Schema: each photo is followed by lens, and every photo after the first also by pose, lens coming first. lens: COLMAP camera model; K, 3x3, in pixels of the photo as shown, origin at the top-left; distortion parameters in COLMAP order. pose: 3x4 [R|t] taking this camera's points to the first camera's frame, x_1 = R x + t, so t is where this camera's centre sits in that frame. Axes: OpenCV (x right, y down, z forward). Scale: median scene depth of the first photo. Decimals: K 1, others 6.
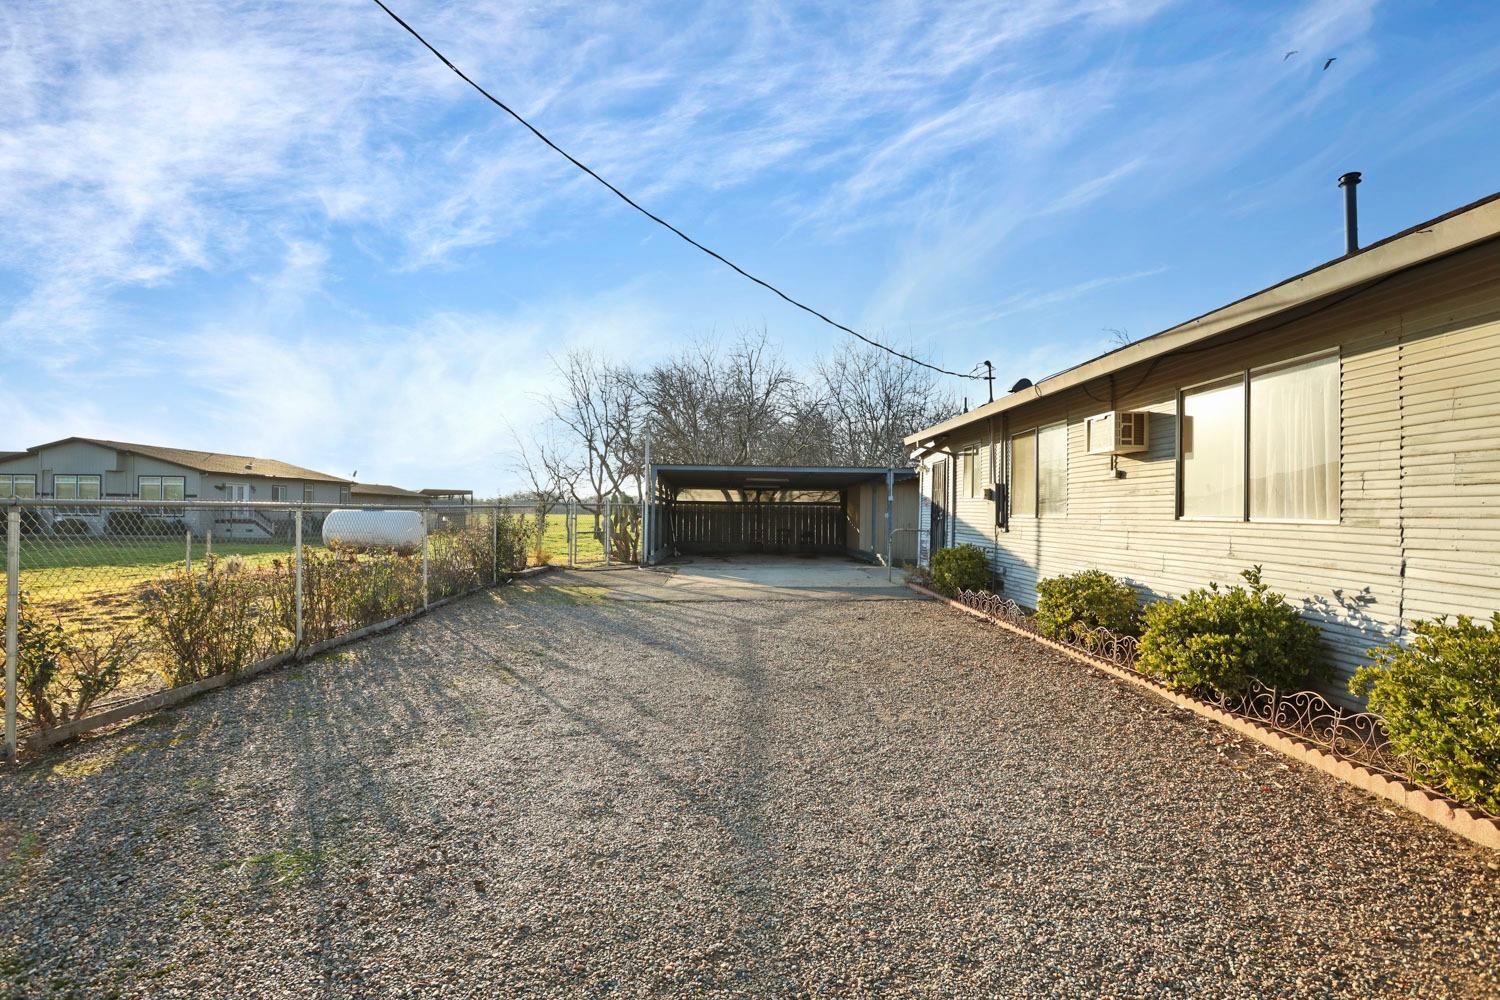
lens RADIAL K [[740.6, 0, 750.0], [0, 740.6, 500.0], [0, 0, 1]] dist [-0.069942, 0.033154]
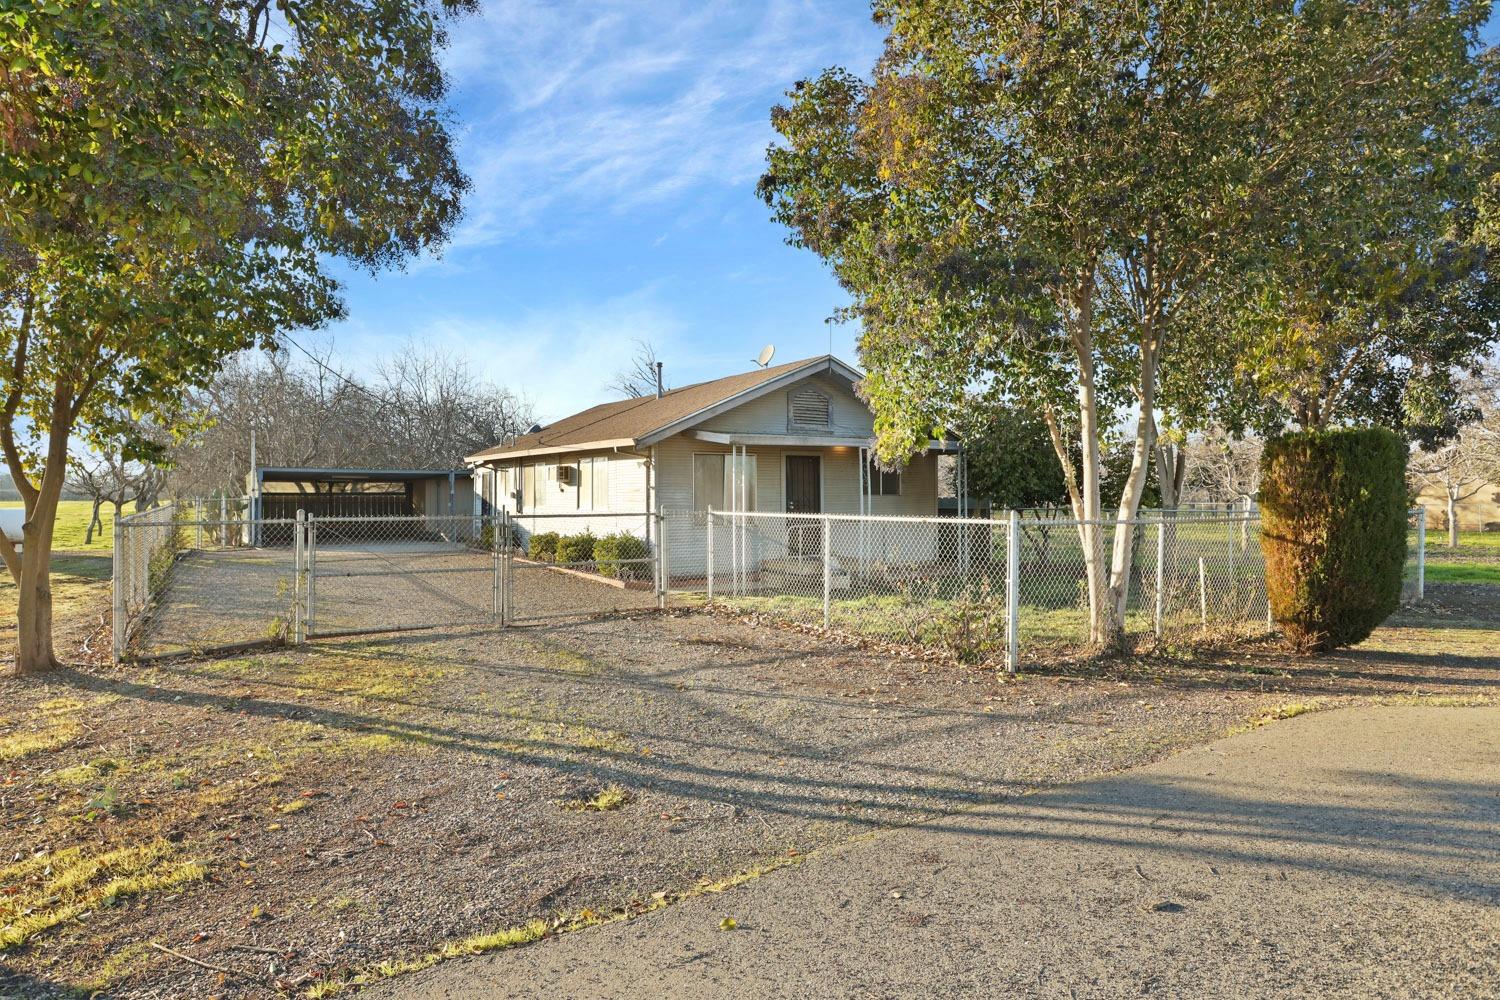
lens RADIAL K [[856.3, 0, 750.0], [0, 856.3, 500.0], [0, 0, 1]] dist [-0.003107, -0.000305]
pose [[0.858425, -0.012525, 0.512786, -0.550718], [-0.001255, 0.999648, 0.026518, -0.110121], [-0.512937, -0.023407, 0.858107, -2.376652]]
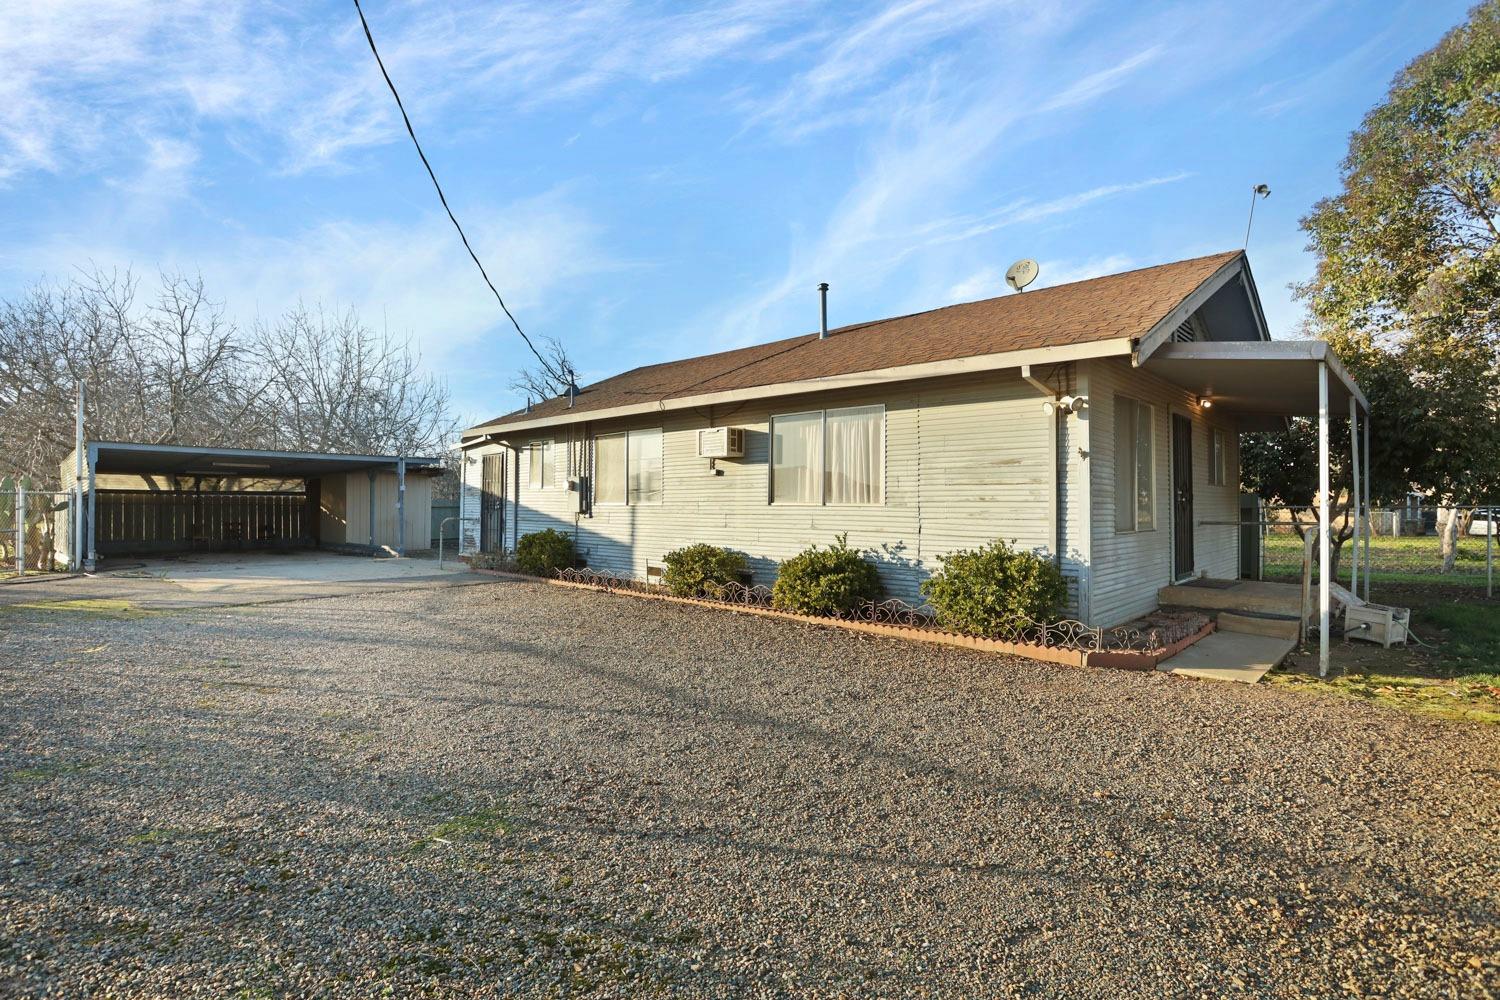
lens RADIAL K [[740.6, 0, 750.0], [0, 740.6, 500.0], [0, 0, 1]] dist [-0.069942, 0.033154]
pose [[0.702251, -0.001840, 0.711927, -0.621851], [-0.007155, 0.999928, 0.009642, 0.003444], [-0.711894, -0.011865, 0.702187, -0.028594]]
